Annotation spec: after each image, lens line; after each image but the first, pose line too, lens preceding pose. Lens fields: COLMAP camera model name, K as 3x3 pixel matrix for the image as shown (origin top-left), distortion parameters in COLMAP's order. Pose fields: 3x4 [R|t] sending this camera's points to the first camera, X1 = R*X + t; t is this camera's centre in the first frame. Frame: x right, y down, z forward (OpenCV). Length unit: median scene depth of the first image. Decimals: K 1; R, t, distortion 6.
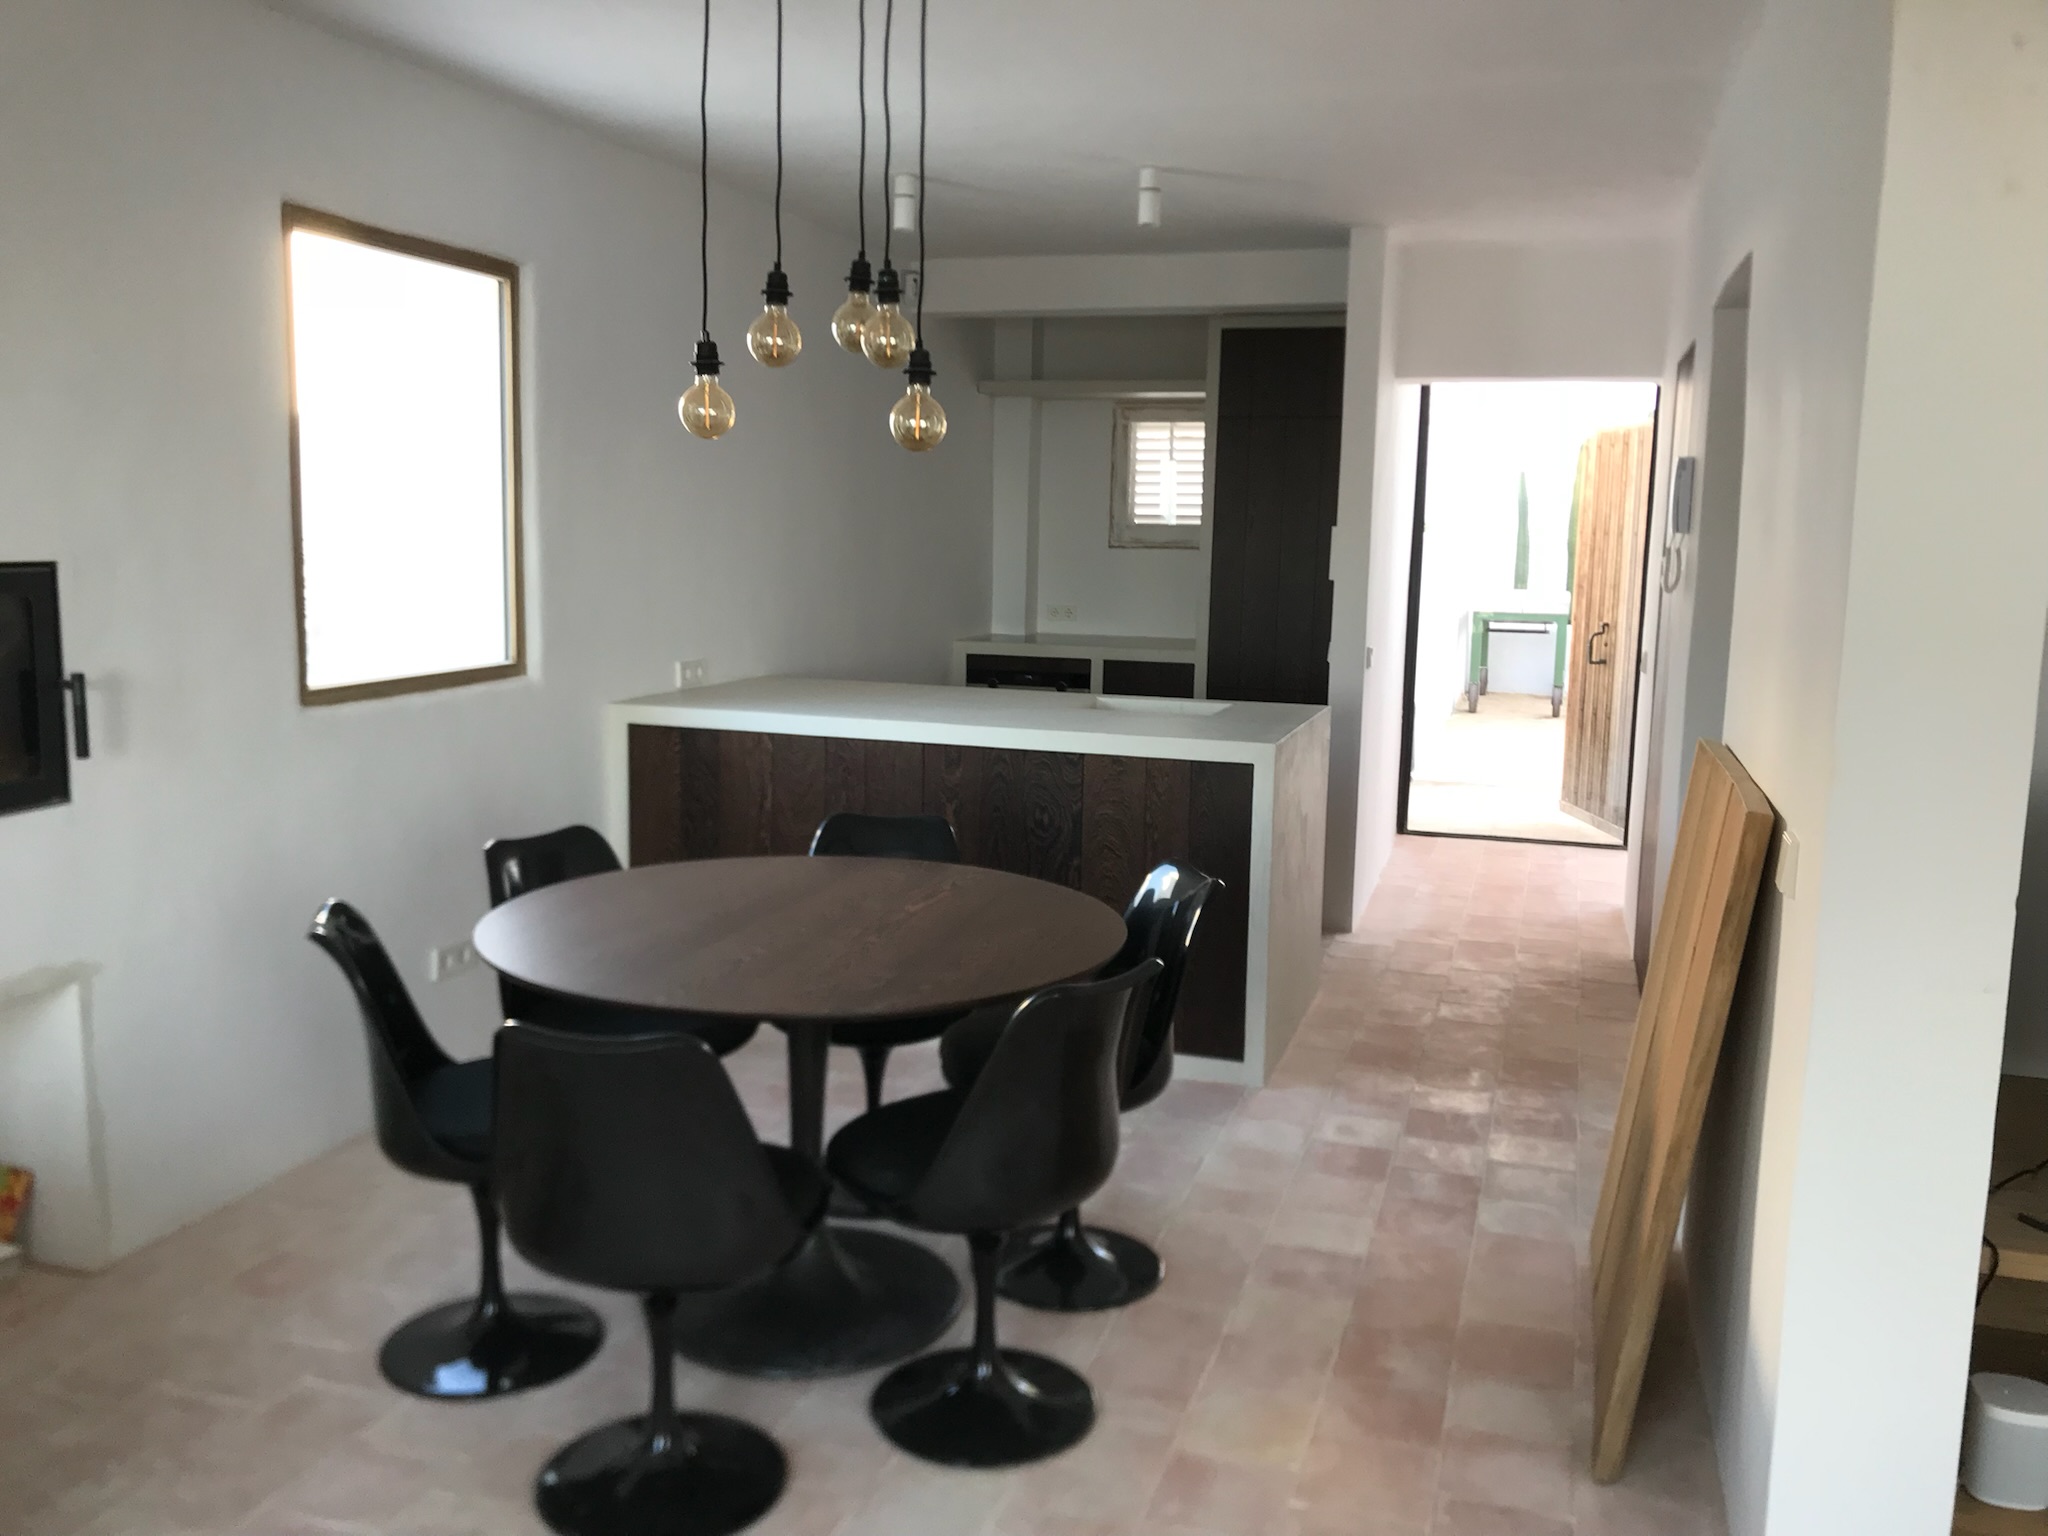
lens RADIAL K [[1672.8, 0, 1010.9], [0, 1672.8, 764.3], [0, 0, 1]] dist [0.013315, -0.020166]
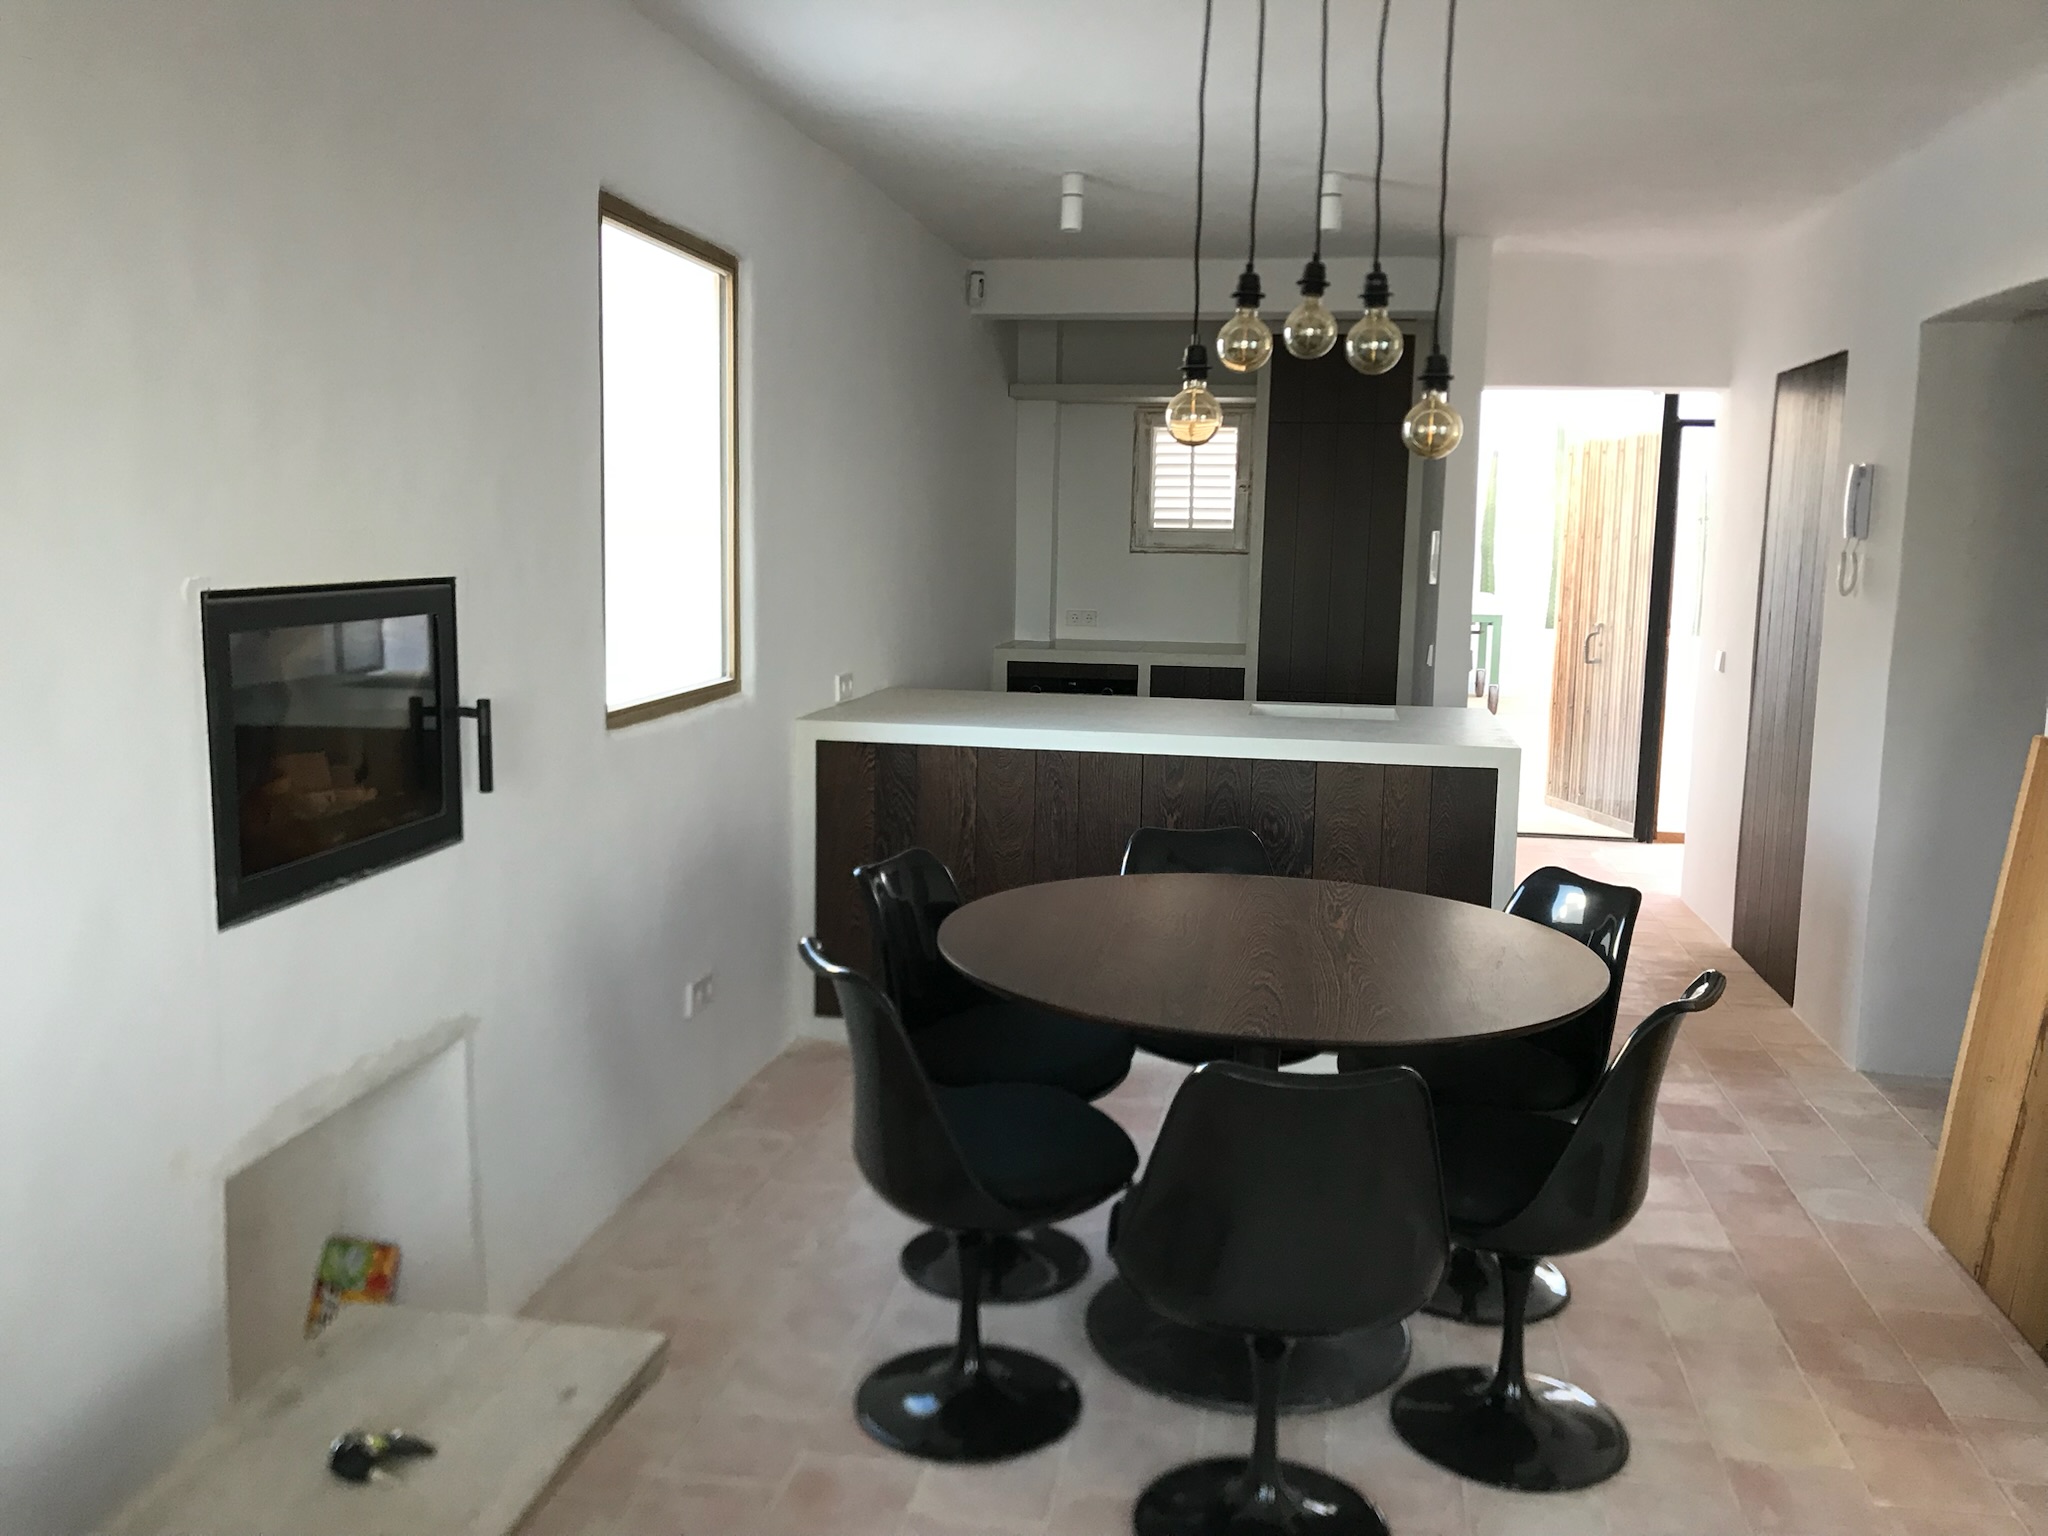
lens RADIAL K [[1672.8, 0, 1021.5], [0, 1672.8, 768.3], [0, 0, 1]] dist [0.013315, -0.020166]
pose [[0.990900, -0.021965, 0.132798, -0.247416], [0.021872, 0.999758, 0.002162, -0.007941], [-0.132813, 0.000762, 0.991141, 0.035365]]
